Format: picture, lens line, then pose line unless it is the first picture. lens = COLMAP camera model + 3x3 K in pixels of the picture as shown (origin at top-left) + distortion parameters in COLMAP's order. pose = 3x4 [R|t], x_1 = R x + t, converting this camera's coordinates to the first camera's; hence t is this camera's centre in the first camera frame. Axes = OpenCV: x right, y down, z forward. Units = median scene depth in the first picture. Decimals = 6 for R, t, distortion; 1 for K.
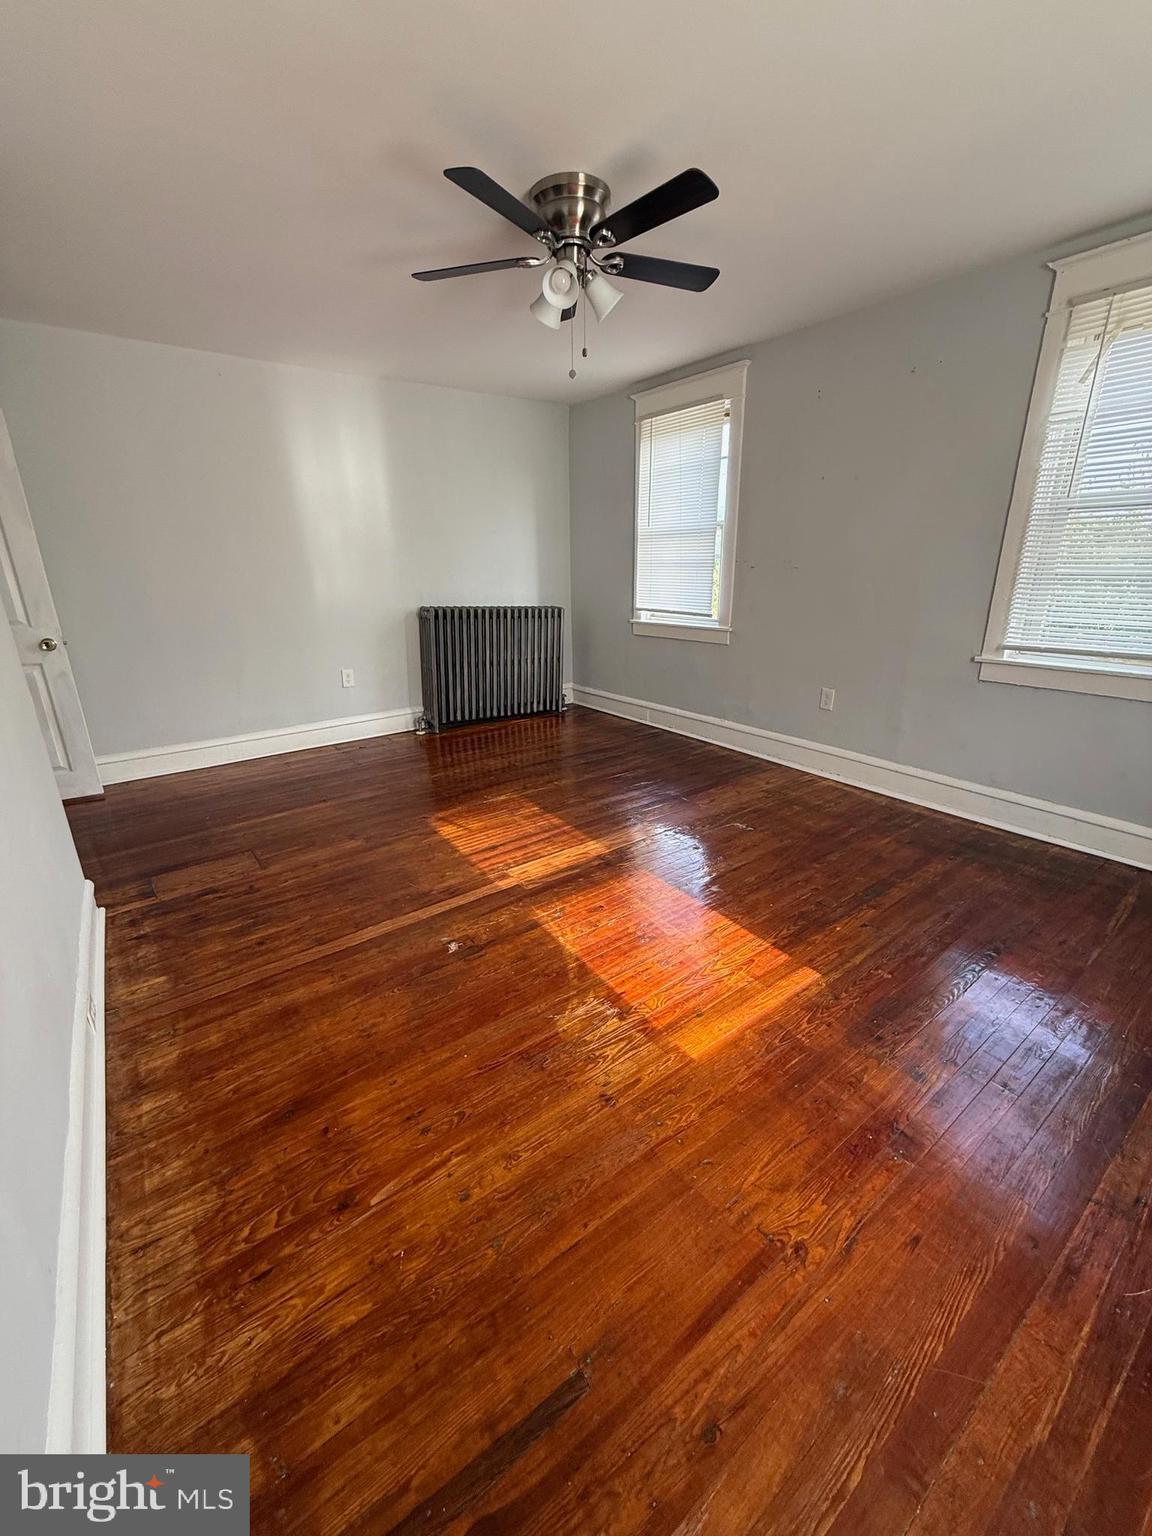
lens RADIAL K [[616.4, 0, 575.6], [0, 616.4, 760.2], [0, 0, 1]] dist [0.000222, -0.000099]
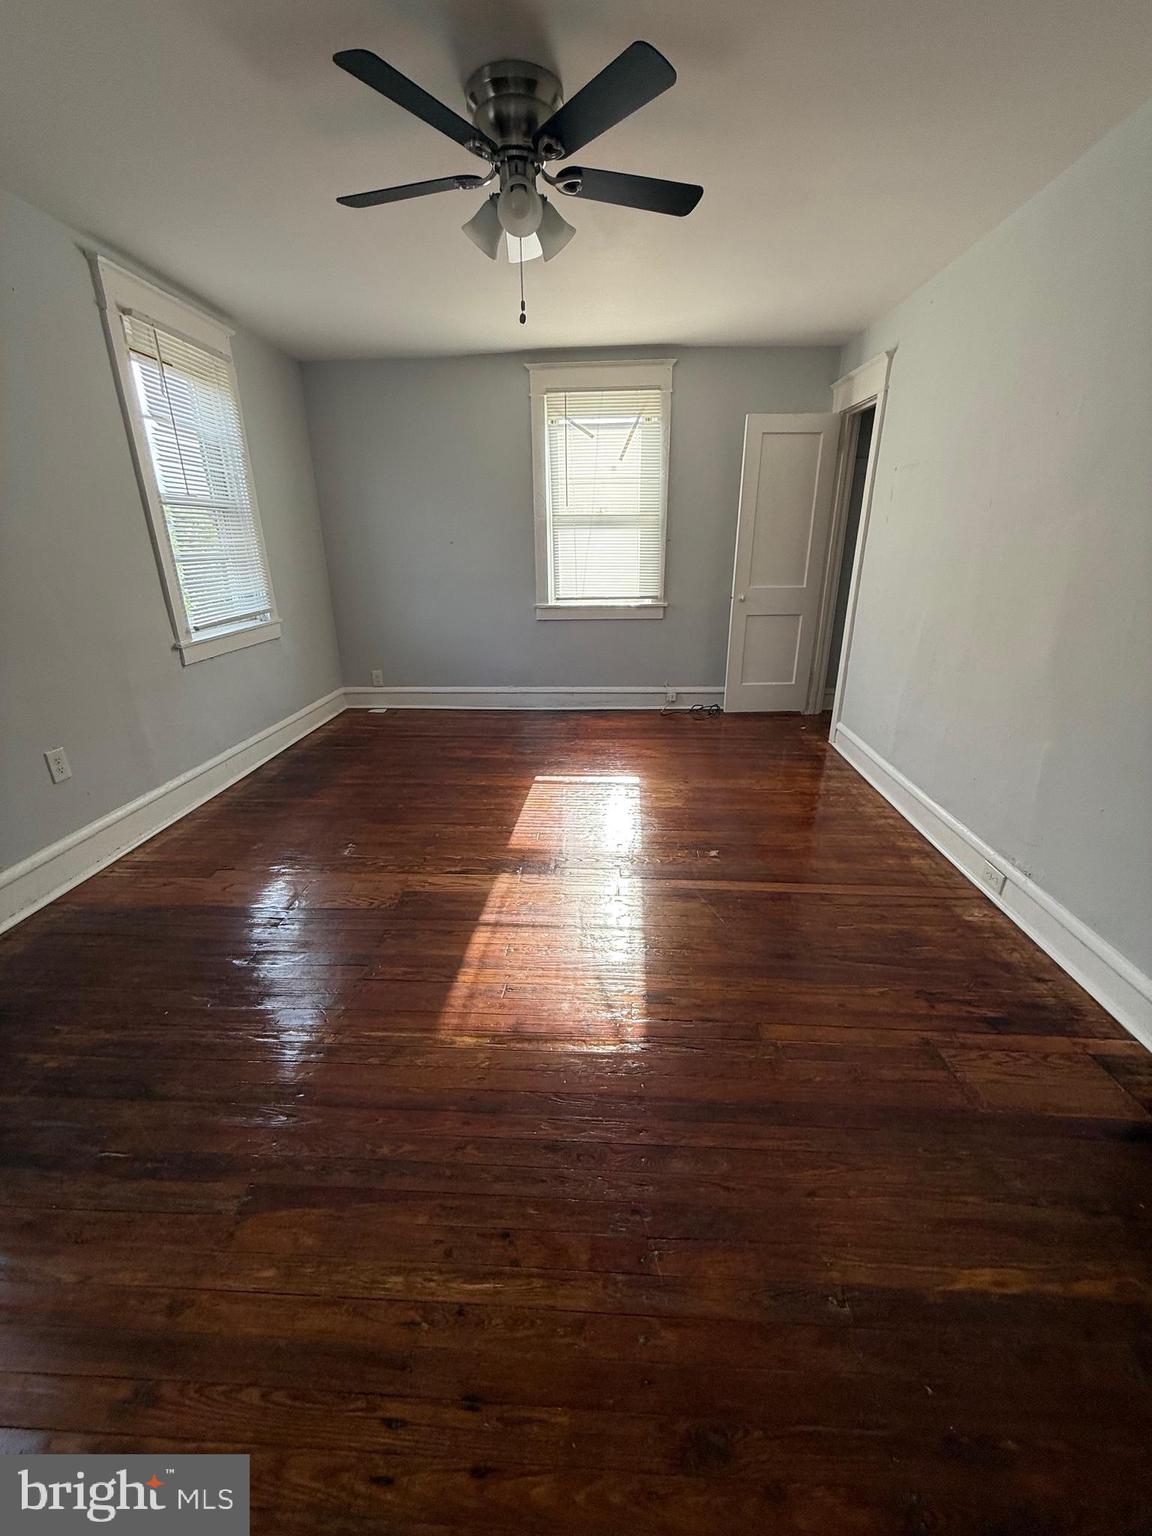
lens RADIAL K [[616.4, 0, 575.6], [0, 616.4, 760.2], [0, 0, 1]] dist [0.000222, -0.000099]
pose [[-0.772941, -0.196937, 0.603141, -0.606795], [0.213665, 0.814293, 0.539699, -0.503942], [-0.597420, 0.546025, -0.587322, 1.565562]]
